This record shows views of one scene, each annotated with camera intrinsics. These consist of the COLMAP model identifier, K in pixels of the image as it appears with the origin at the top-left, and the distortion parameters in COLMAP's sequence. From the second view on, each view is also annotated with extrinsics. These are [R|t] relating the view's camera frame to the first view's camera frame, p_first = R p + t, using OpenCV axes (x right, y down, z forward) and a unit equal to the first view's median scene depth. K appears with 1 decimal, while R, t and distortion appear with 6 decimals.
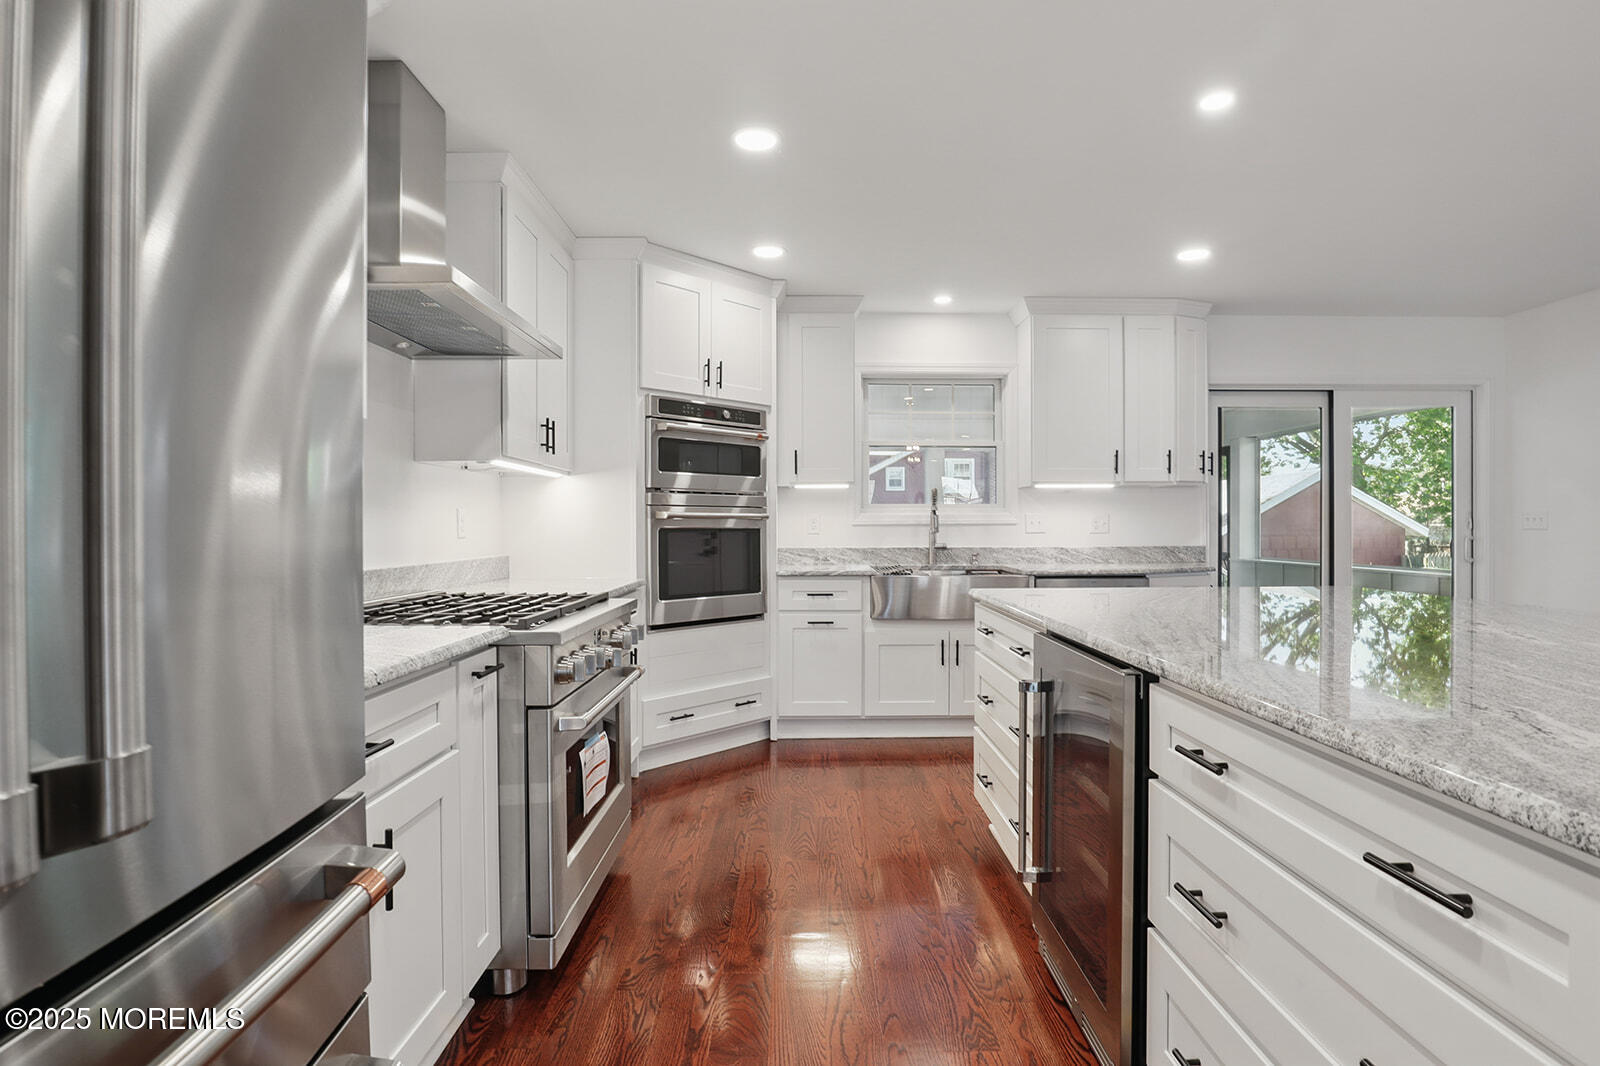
lens RADIAL K [[813.2, 0, 801.5], [0, 813.2, 520.6], [0, 0, 1]] dist [-0.000836, 0.000123]
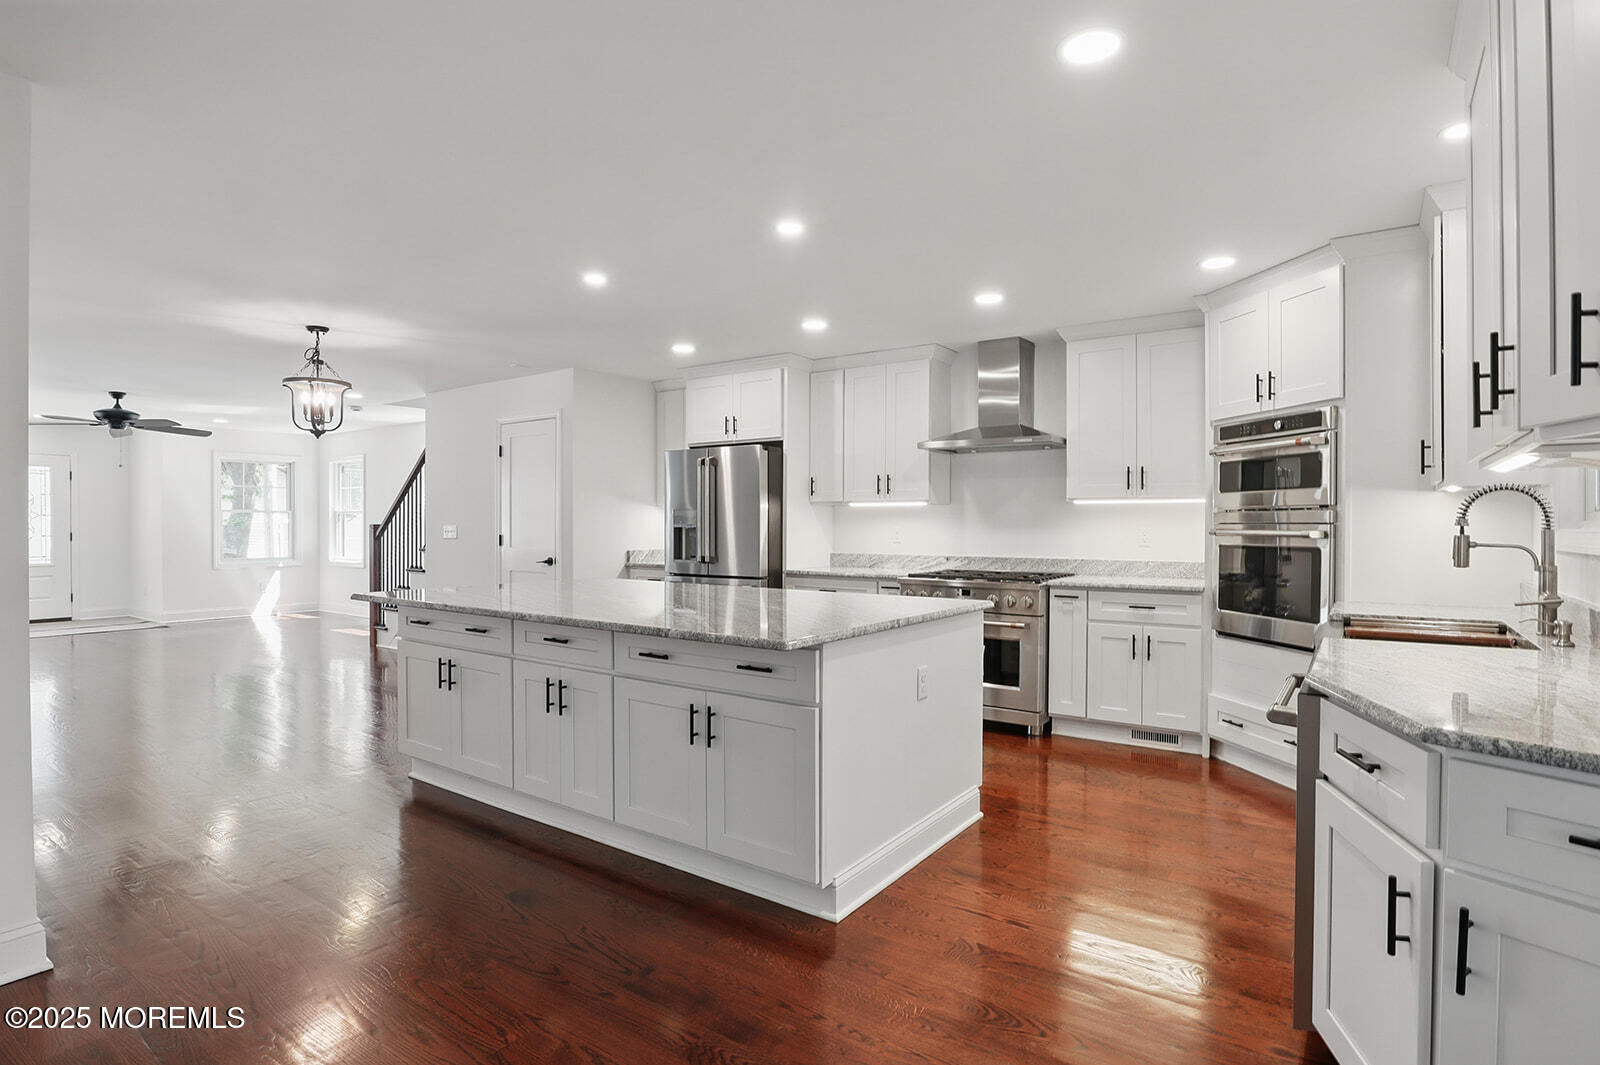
lens RADIAL K [[813.2, 0, 803.7], [0, 813.2, 532.9], [0, 0, 1]] dist [-0.000836, 0.000123]
pose [[-0.566481, 0.009016, -0.824025, 0.994959], [-0.001383, 0.999928, 0.011892, -0.016956], [0.824074, 0.007876, -0.566428, 1.085999]]
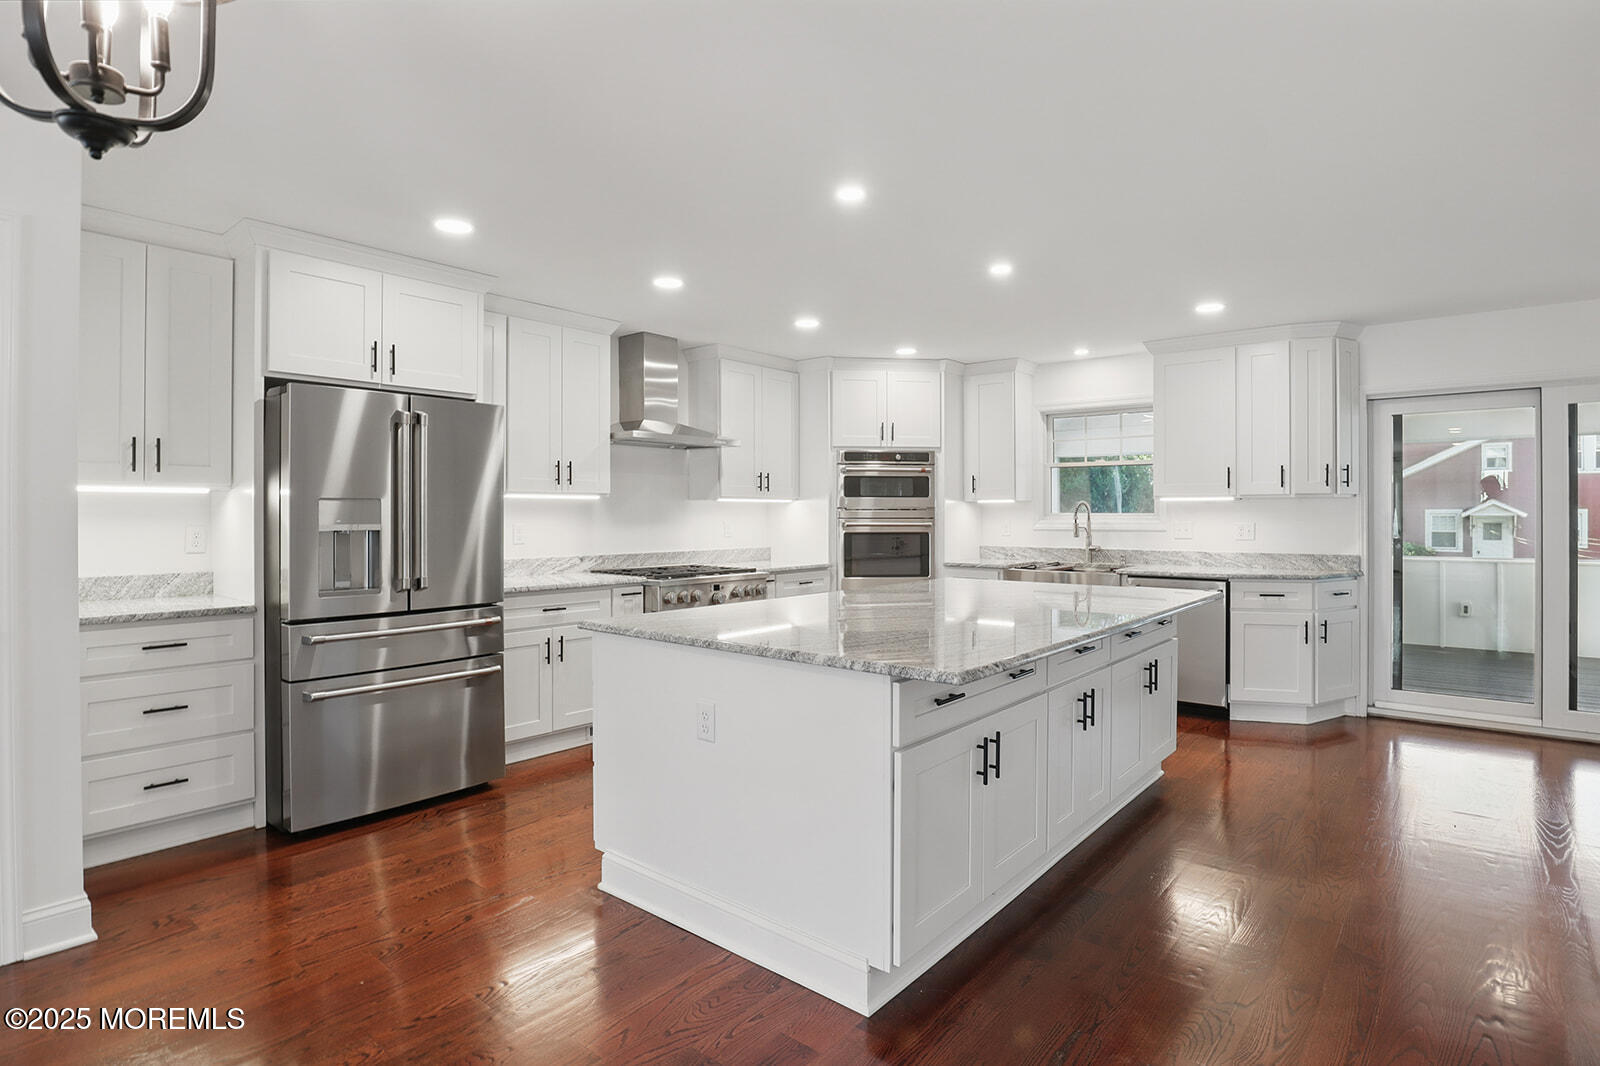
lens RADIAL K [[813.2, 0, 801.2], [0, 813.2, 521.0], [0, 0, 1]] dist [-0.000836, 0.000123]
pose [[0.762507, 0.004665, -0.646963, 0.753636], [0.001706, 0.999956, 0.009221, -0.026193], [0.646977, -0.008135, 0.762466, -0.274215]]
